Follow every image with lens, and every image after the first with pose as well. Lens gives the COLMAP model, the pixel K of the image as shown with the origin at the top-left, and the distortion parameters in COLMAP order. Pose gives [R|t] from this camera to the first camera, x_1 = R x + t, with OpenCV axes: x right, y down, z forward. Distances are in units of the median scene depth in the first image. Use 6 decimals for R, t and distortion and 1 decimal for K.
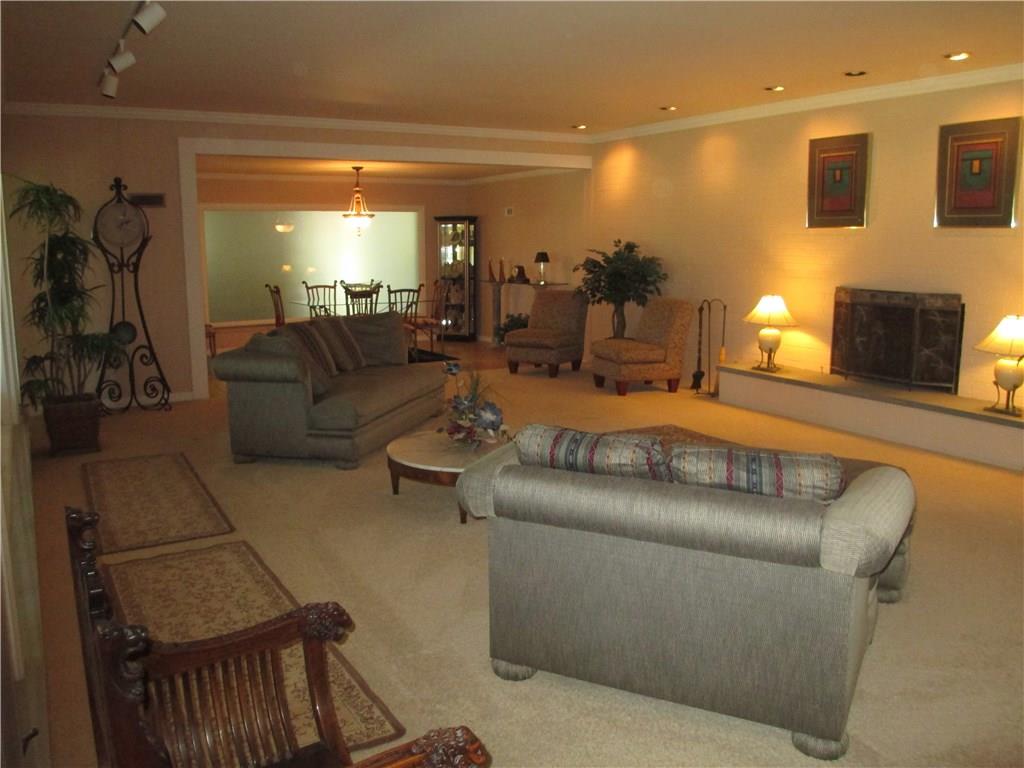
lens RADIAL K [[877.2, 0, 495.2], [0, 877.2, 364.2], [0, 0, 1]] dist [-0.048612, 0.014396]
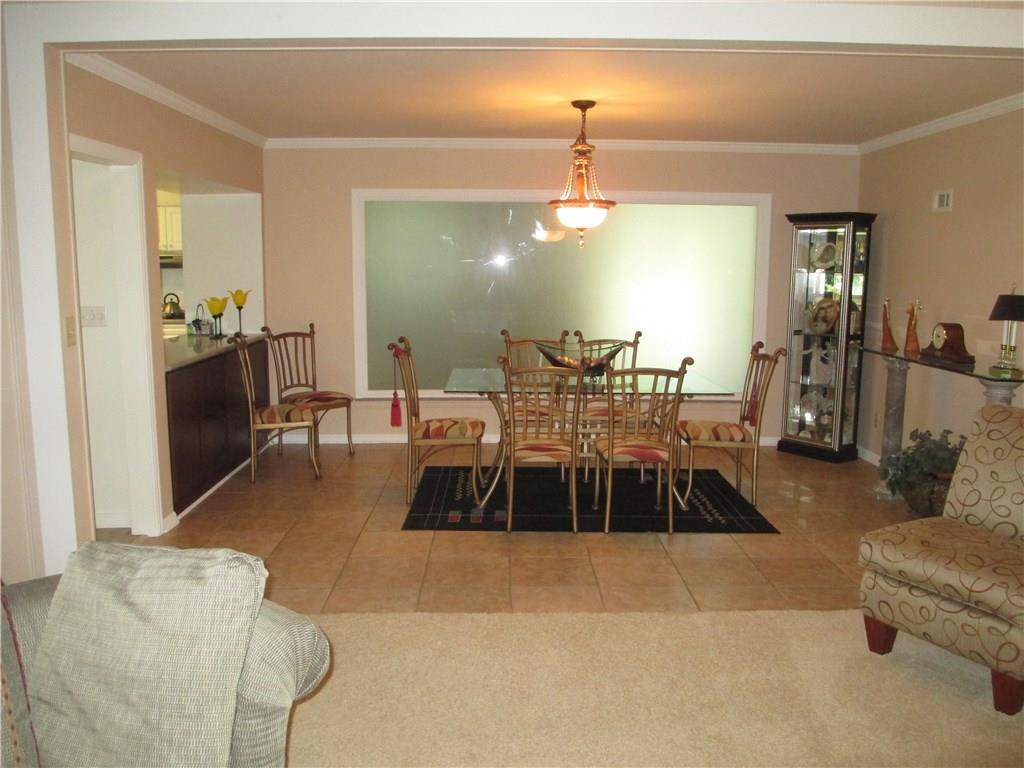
lens RADIAL K [[877.2, 0, 495.2], [0, 877.2, 364.2], [0, 0, 1]] dist [-0.048612, 0.014396]
pose [[0.876307, 0.073579, -0.476100, 0.033364], [-0.083883, 0.996476, -0.000394, -0.070590], [0.474393, 0.040282, 0.879391, 0.505550]]
